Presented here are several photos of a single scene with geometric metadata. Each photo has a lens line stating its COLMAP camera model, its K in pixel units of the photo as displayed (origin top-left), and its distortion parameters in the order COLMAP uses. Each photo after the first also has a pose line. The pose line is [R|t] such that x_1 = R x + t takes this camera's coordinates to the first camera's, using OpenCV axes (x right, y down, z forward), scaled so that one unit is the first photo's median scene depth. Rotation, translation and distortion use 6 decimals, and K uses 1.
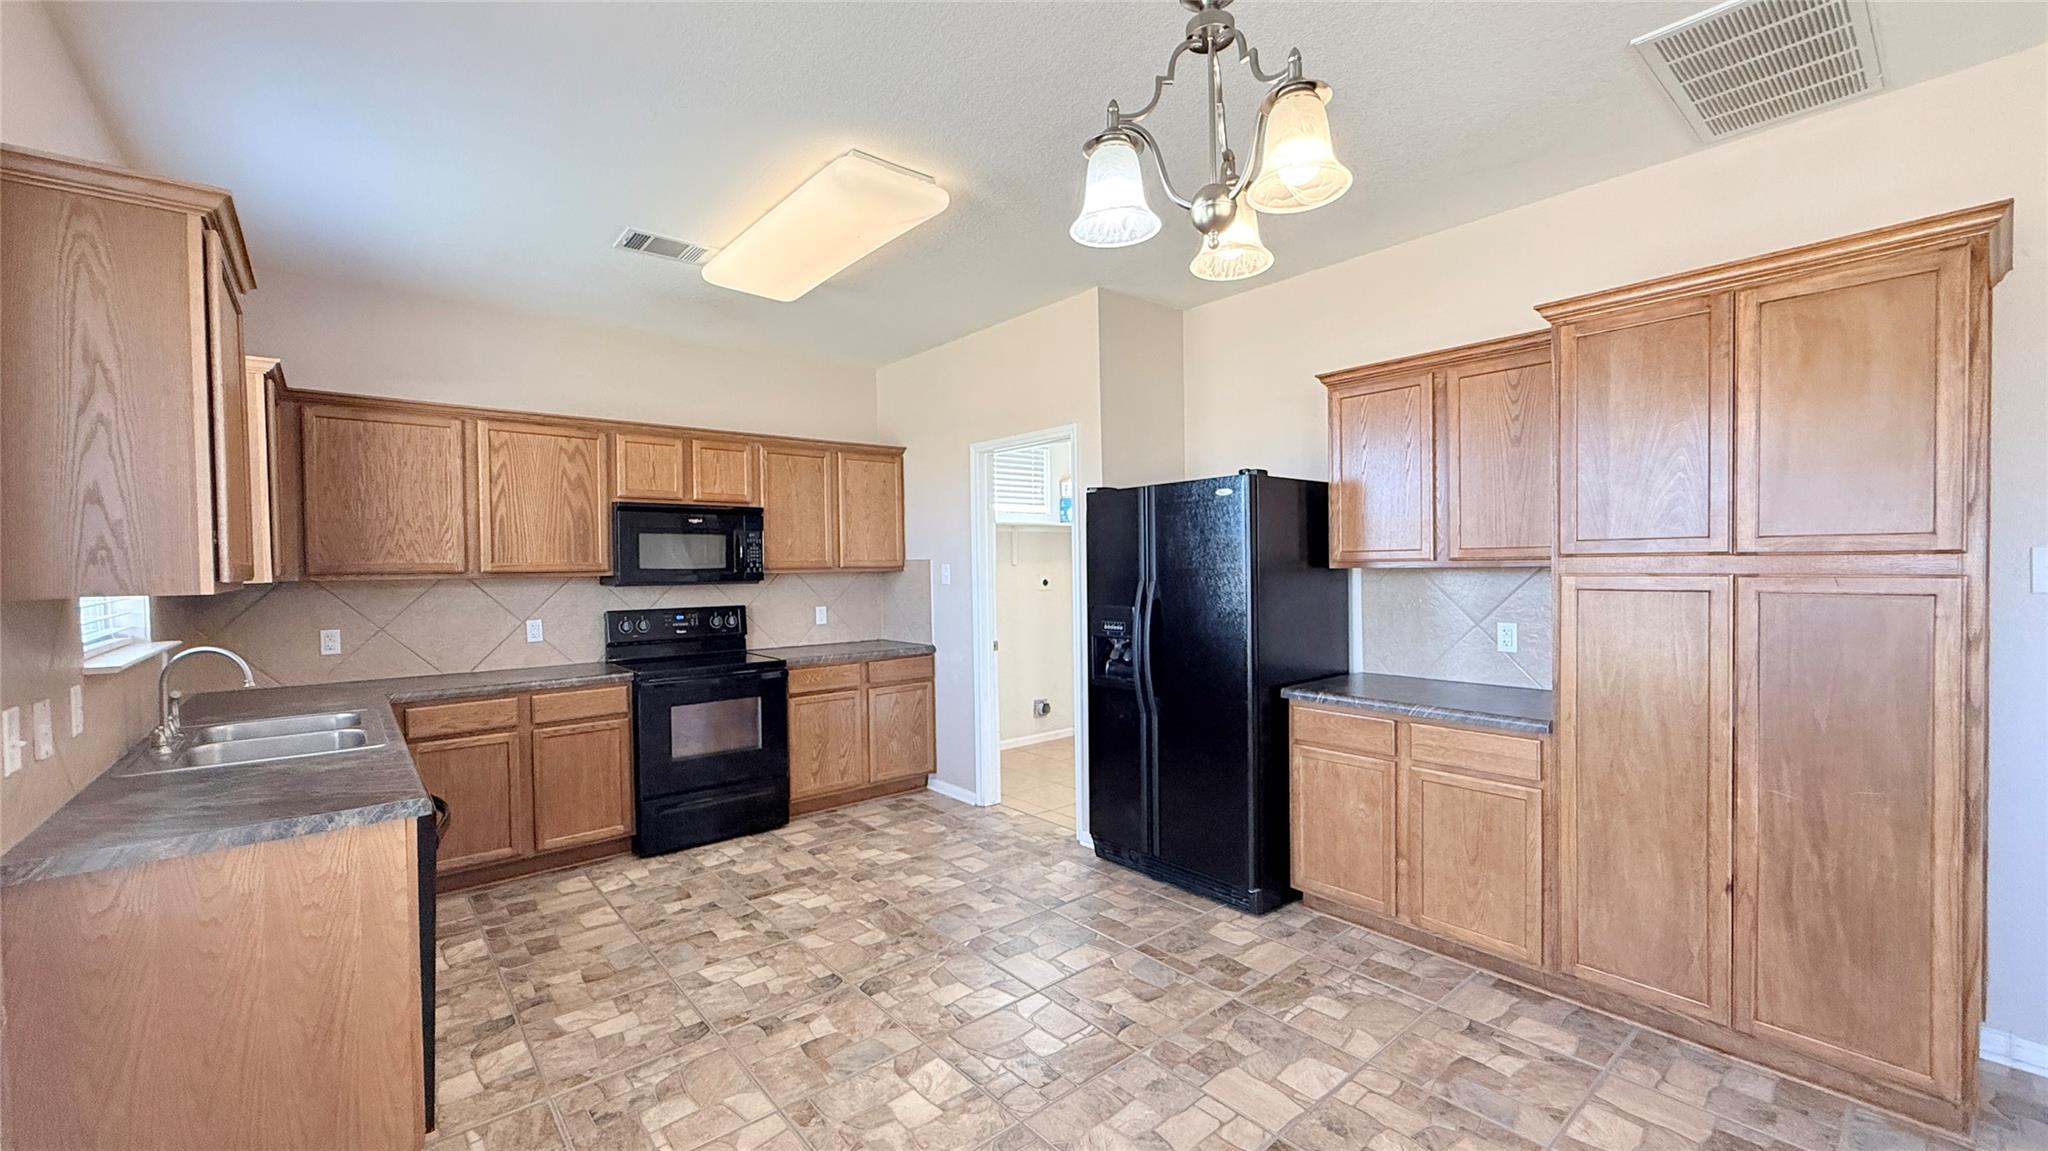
lens RADIAL K [[816.7, 0, 1030.5], [0, 816.7, 578.9], [0, 0, 1]] dist [0.003631, -0.000038]
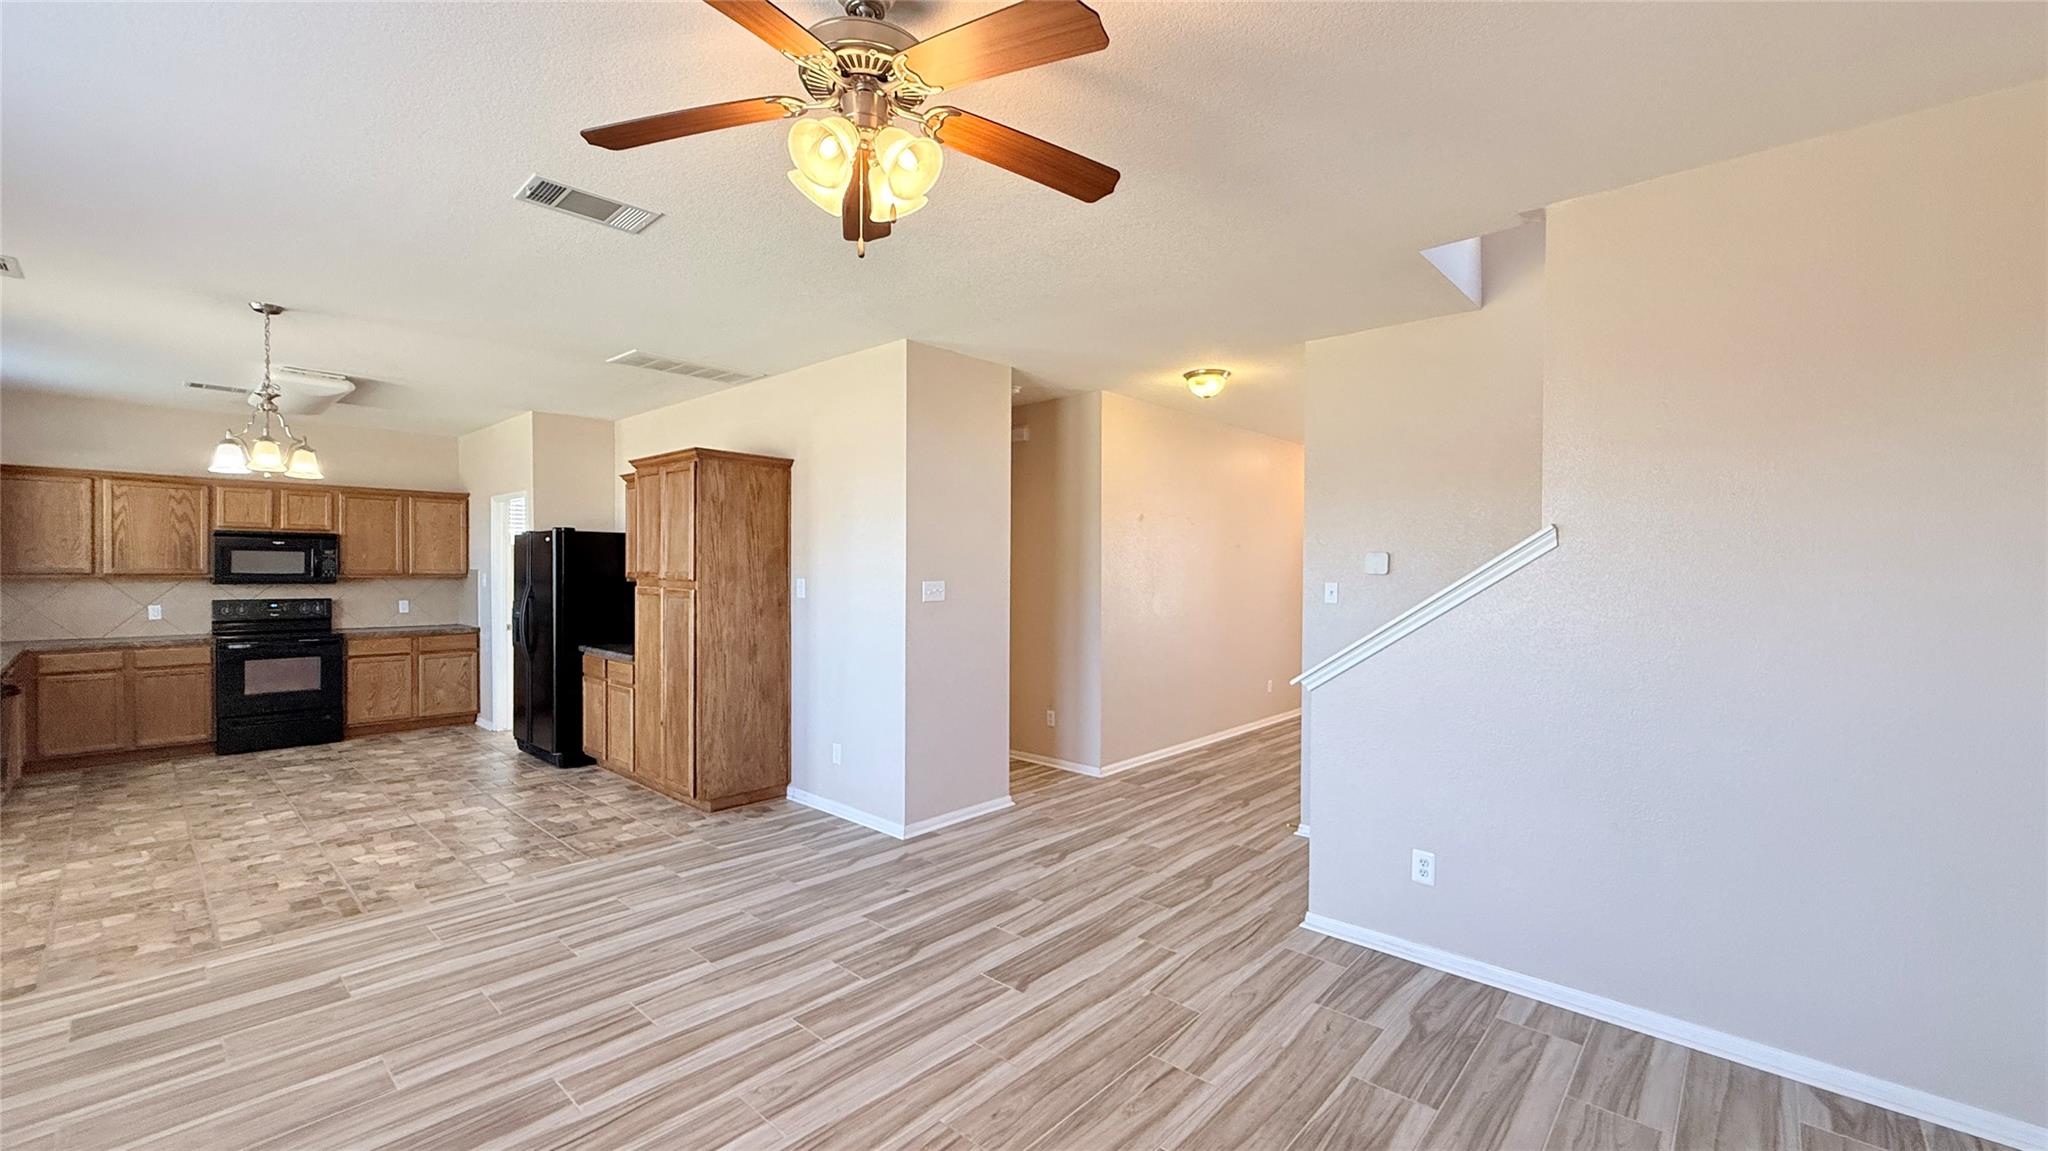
lens RADIAL K [[816.7, 0, 1021.5], [0, 816.7, 579.6], [0, 0, 1]] dist [0.003631, -0.000038]
pose [[0.991136, 0.019397, 0.131429, 0.787885], [-0.018432, 0.999794, -0.008554, -0.014205], [-0.131567, 0.006055, 0.991289, -0.725753]]
